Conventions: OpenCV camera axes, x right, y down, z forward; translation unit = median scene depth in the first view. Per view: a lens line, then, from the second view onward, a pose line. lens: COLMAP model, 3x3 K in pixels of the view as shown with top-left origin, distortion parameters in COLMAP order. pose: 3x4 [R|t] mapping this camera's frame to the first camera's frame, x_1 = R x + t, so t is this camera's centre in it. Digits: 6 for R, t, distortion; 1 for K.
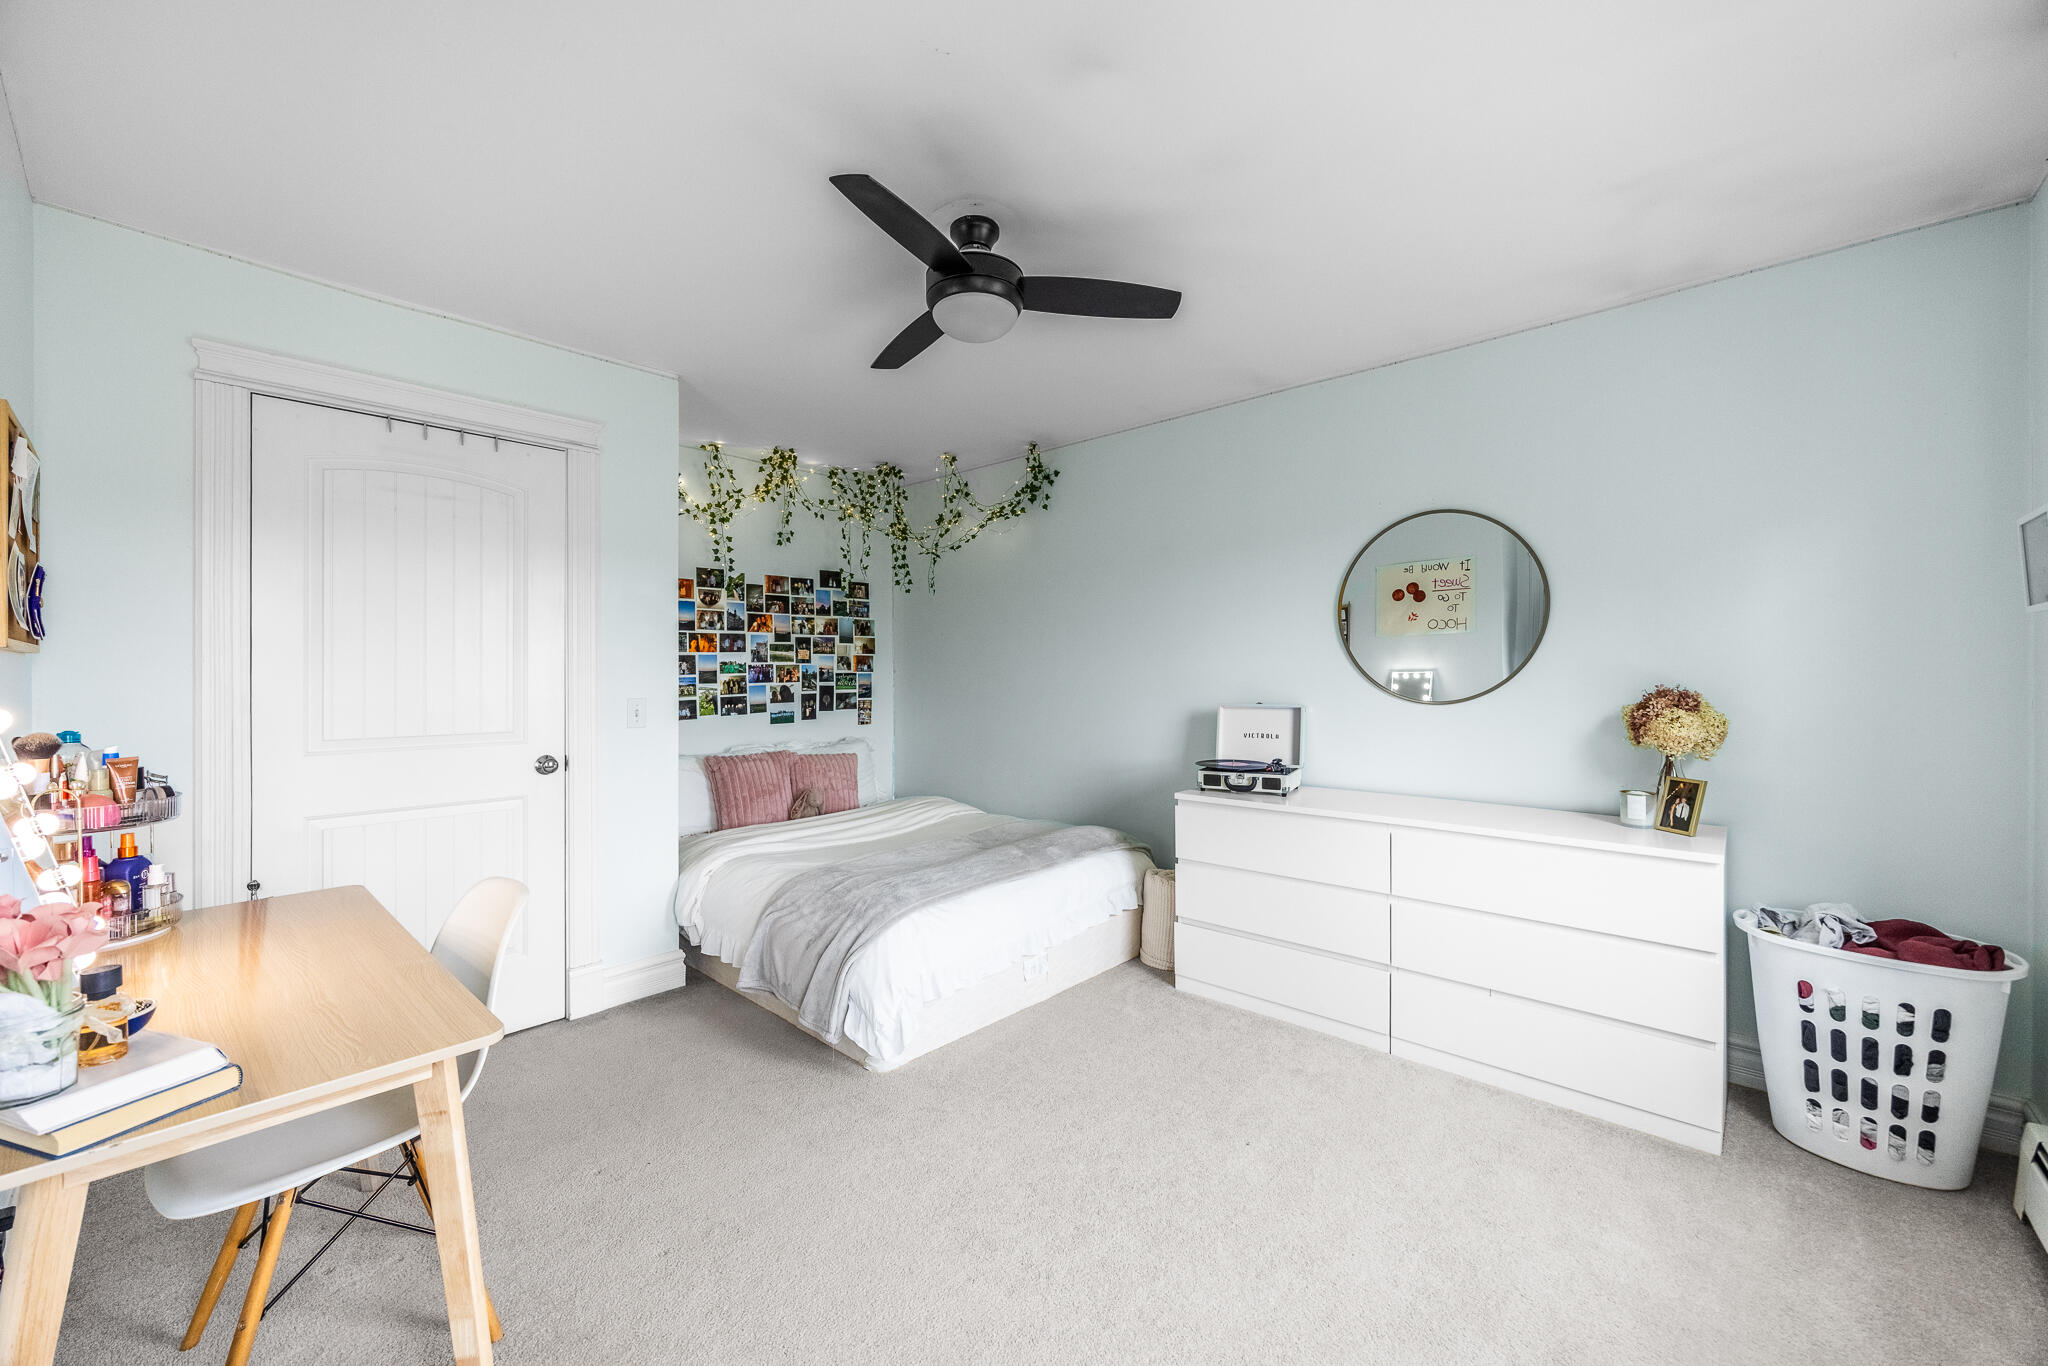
lens RADIAL K [[798.0, 0, 1028.7], [0, 798.0, 670.3], [0, 0, 1]] dist [0.000750, -0.000242]
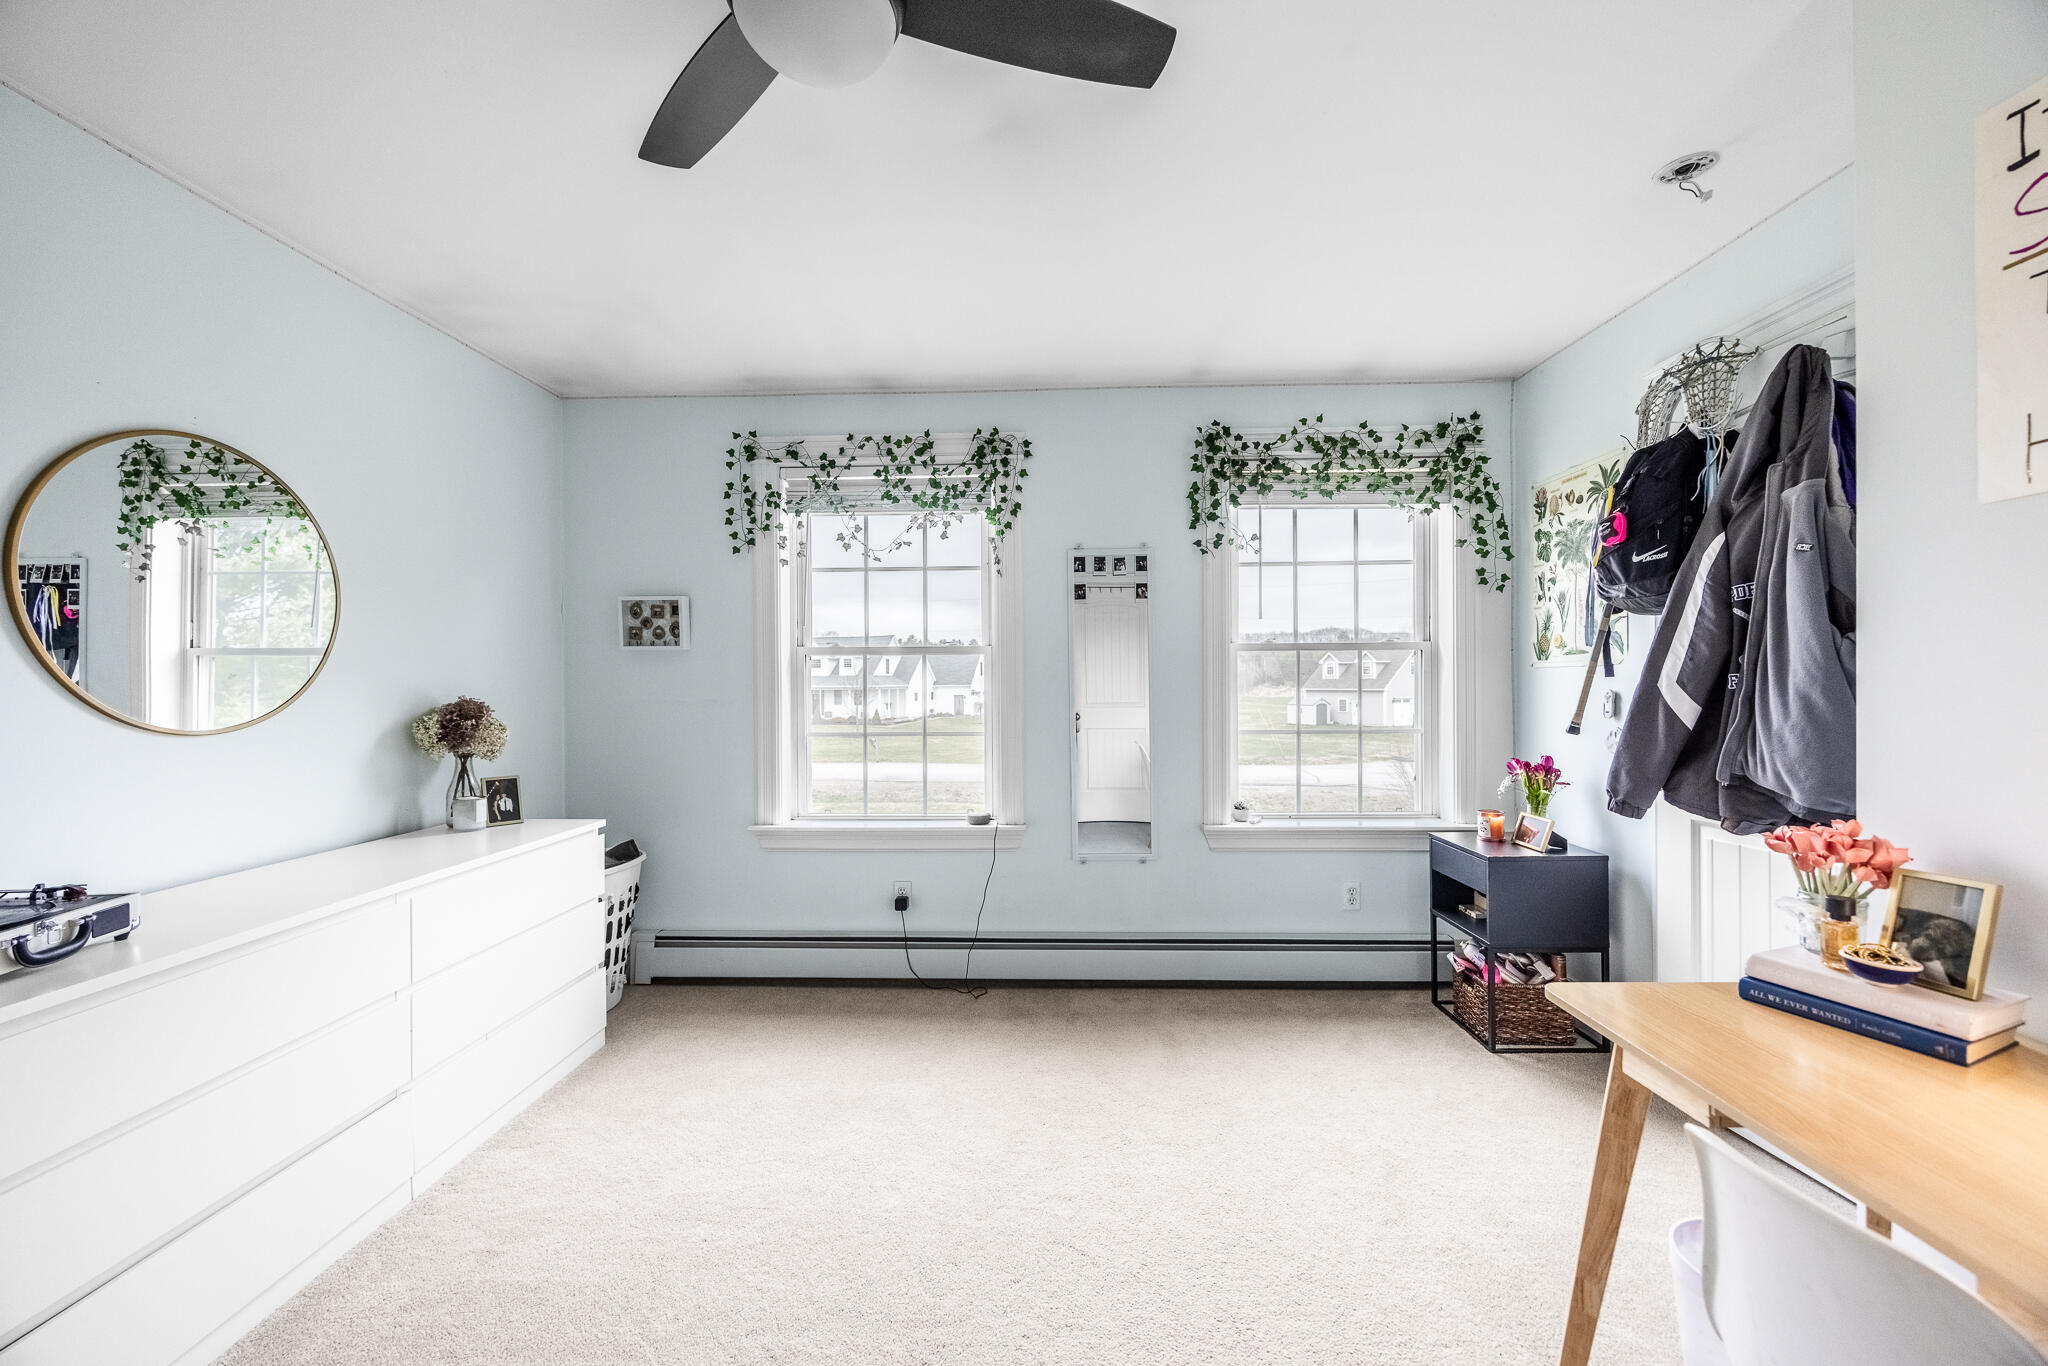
lens RADIAL K [[798.0, 0, 1017.6], [0, 798.0, 683.5], [0, 0, 1]] dist [0.000750, -0.000242]
pose [[-0.652159, 0.012205, 0.757984, -0.510829], [0.012115, 0.999910, -0.005677, 0.016529], [-0.757986, 0.005481, -0.652248, 1.134835]]
